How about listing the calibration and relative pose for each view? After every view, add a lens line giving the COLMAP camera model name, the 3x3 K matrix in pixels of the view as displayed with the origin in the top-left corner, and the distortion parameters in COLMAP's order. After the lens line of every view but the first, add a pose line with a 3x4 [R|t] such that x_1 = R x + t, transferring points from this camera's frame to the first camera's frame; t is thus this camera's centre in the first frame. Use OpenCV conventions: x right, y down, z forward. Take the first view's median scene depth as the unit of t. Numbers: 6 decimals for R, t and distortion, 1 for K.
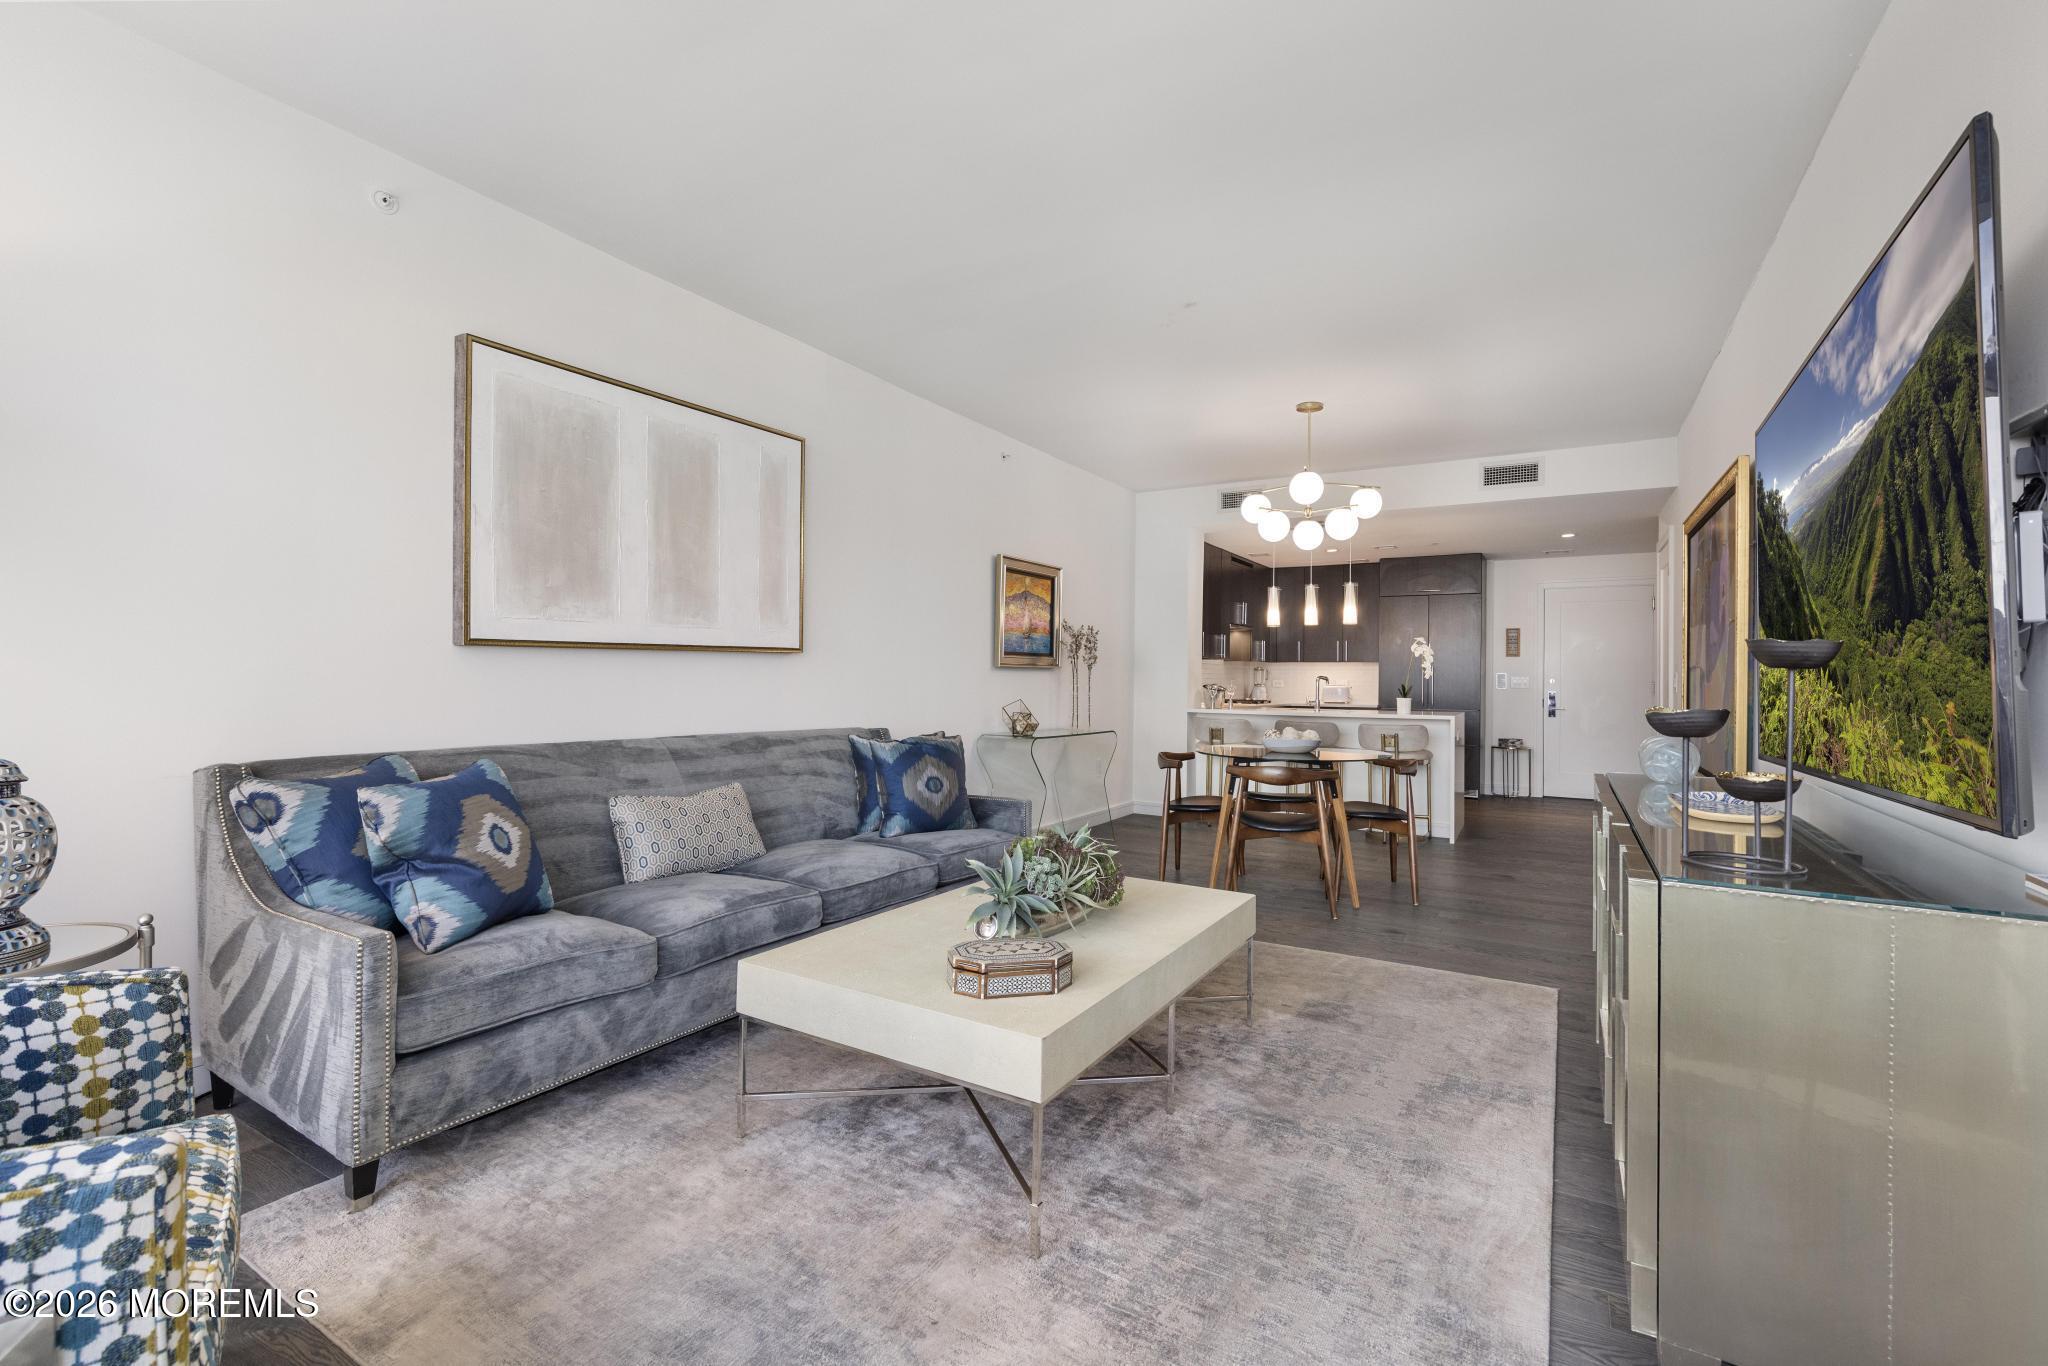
lens RADIAL K [[885.7, 0, 1031.1], [0, 885.7, 681.5], [0, 0, 1]] dist [-0.000541, -0.000006]
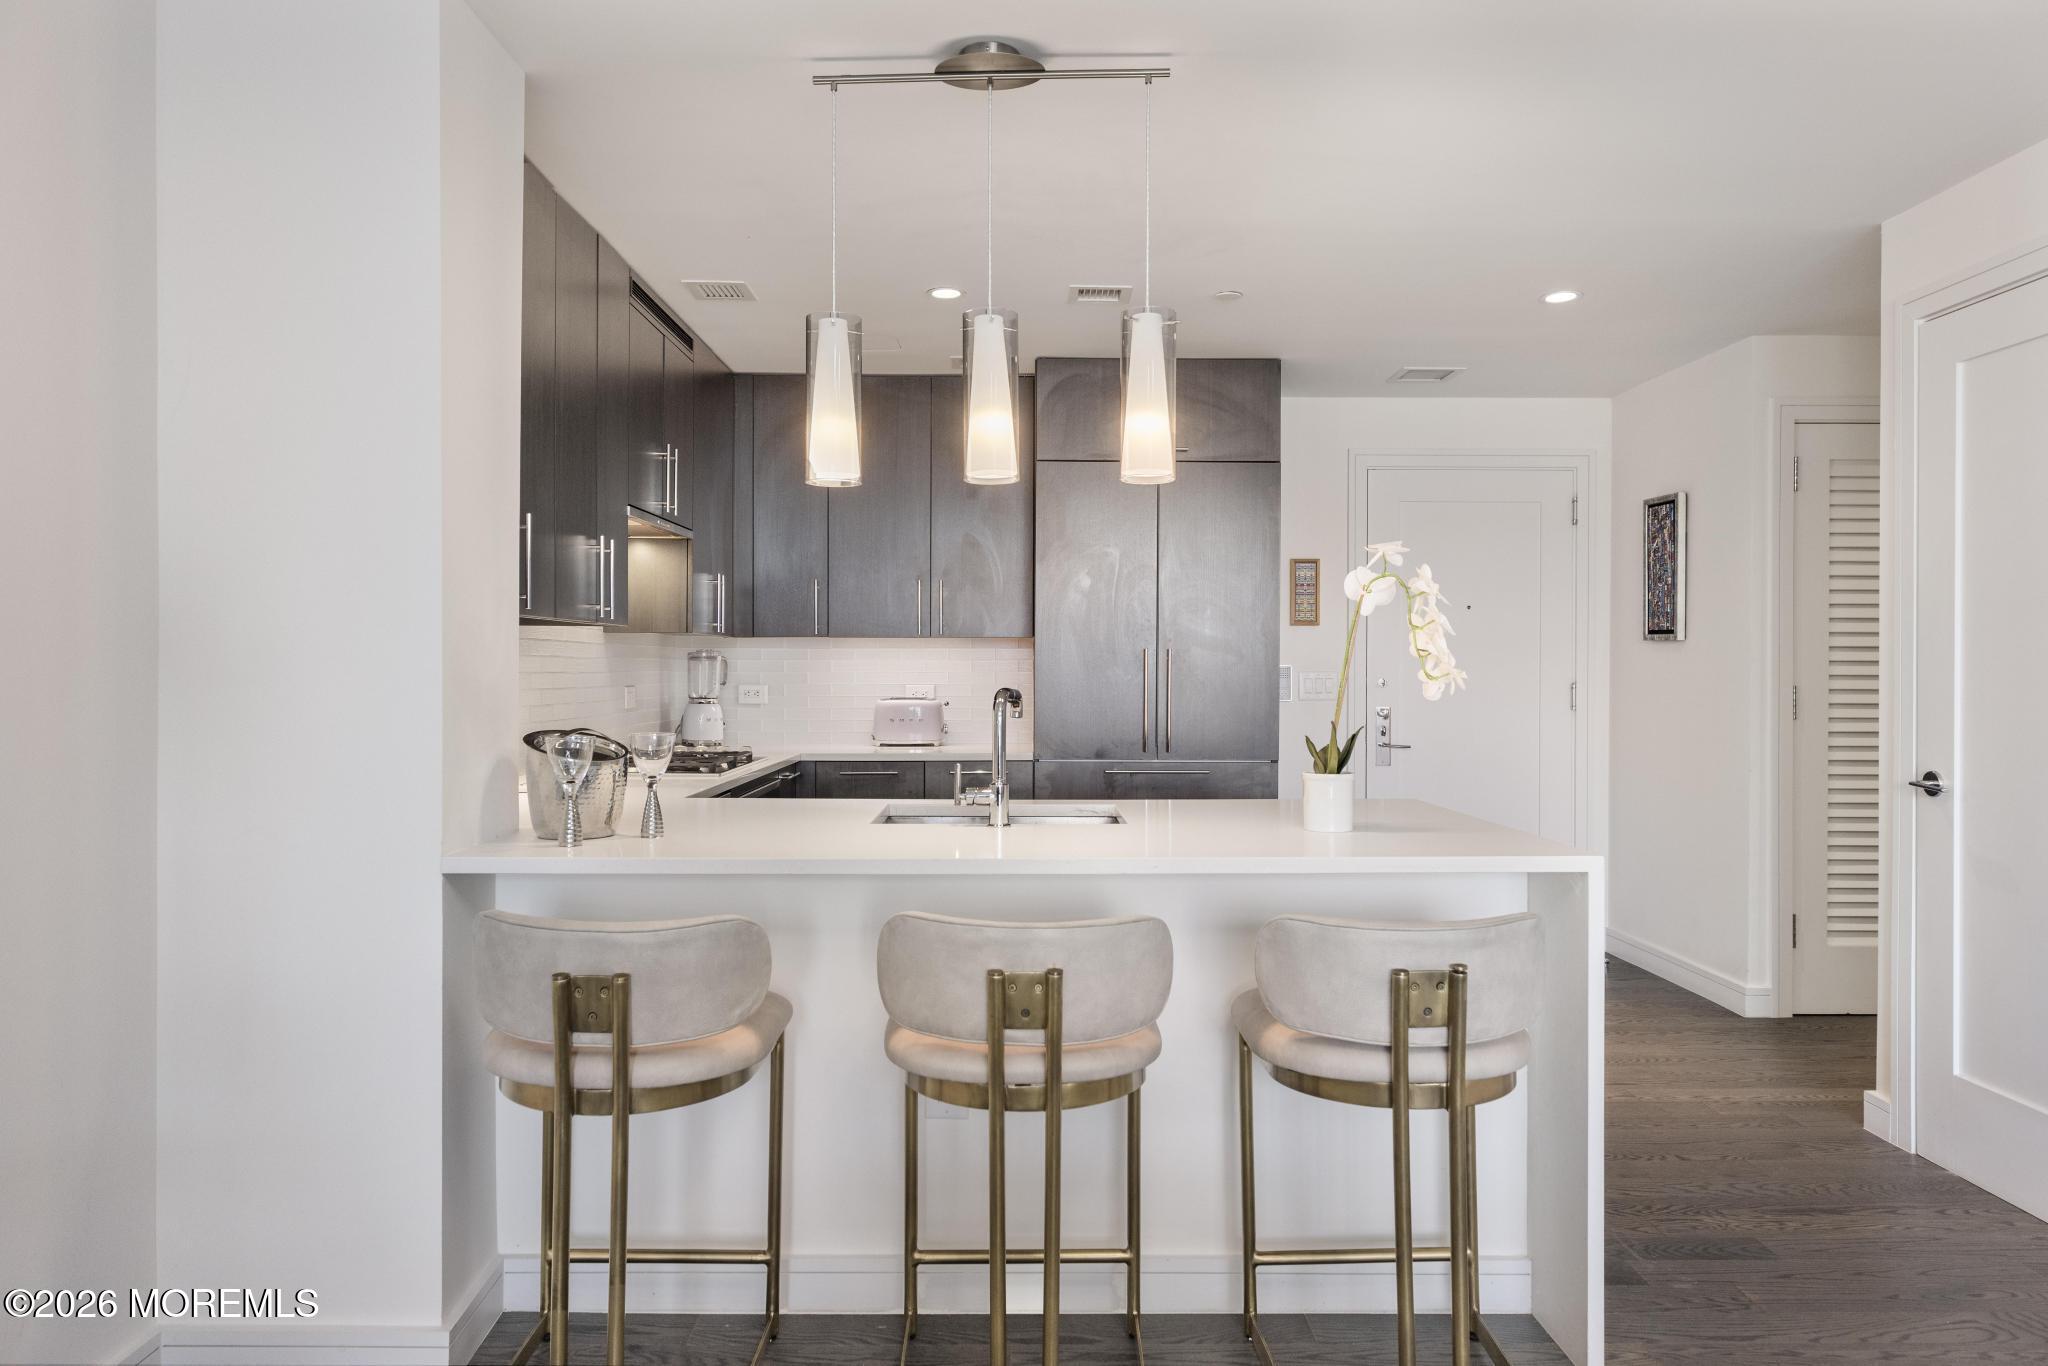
lens RADIAL K [[1239.2, 0, 1025.7], [0, 1239.2, 675.4], [0, 0, 1]] dist [-0.003563, -0.000061]
pose [[0.849718, -0.009989, 0.527142, 0.160794], [0.006138, 0.999940, 0.009054, -0.015526], [-0.527201, -0.004458, 0.849729, 0.784906]]
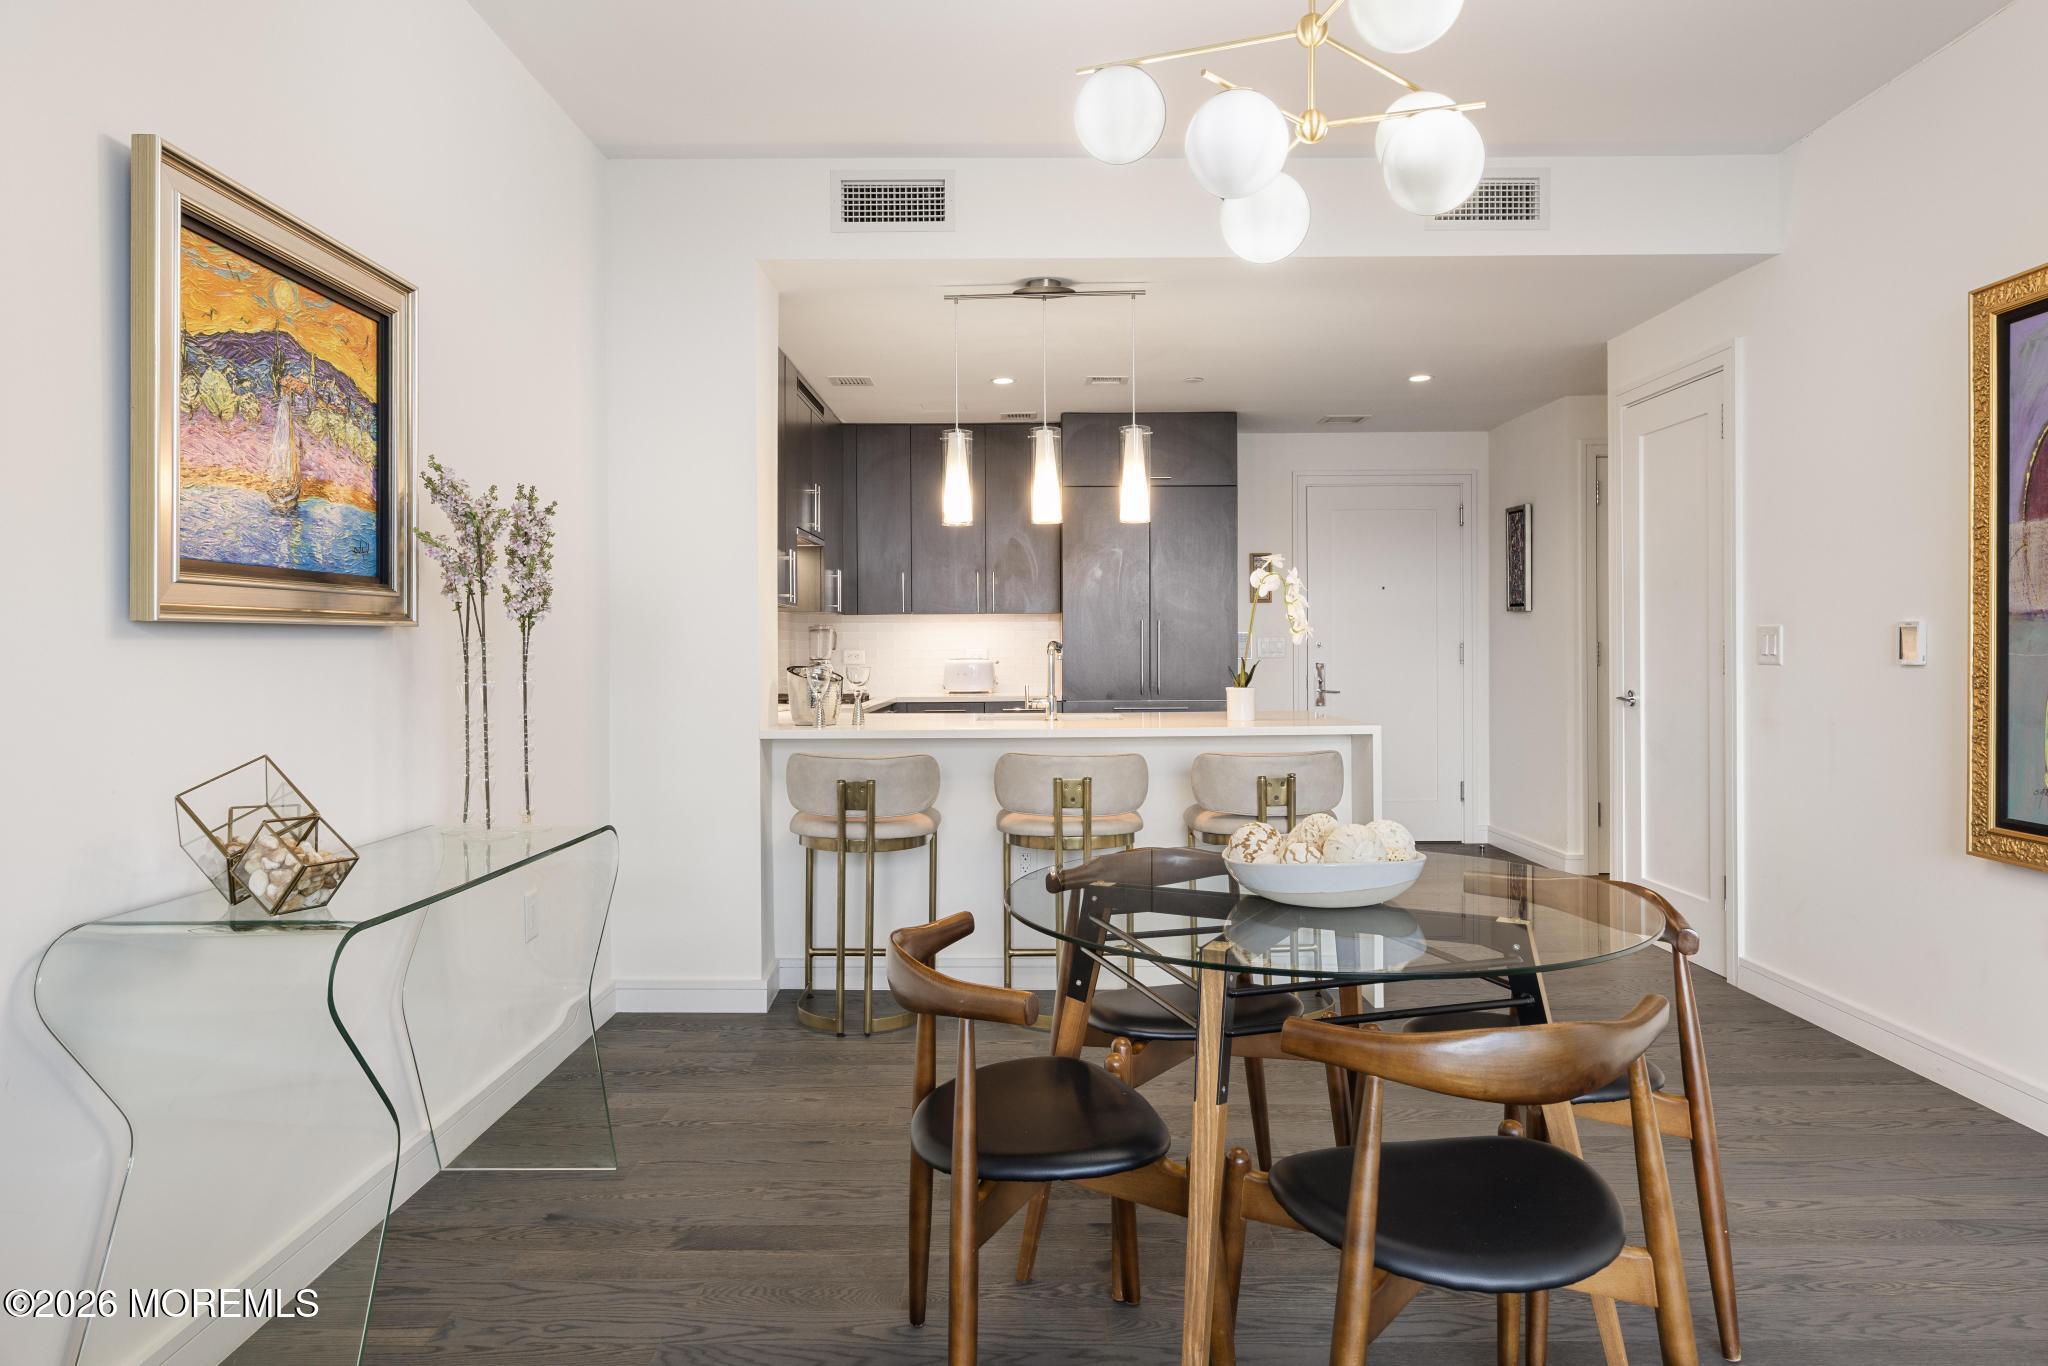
lens RADIAL K [[1239.2, 0, 1028.0], [0, 1239.2, 660.0], [0, 0, 1]] dist [-0.003563, -0.000061]
pose [[0.852932, -0.019834, 0.521646, -0.008829], [0.015088, 0.999797, 0.013344, -0.006470], [-0.521804, -0.003511, 0.853058, 0.544131]]
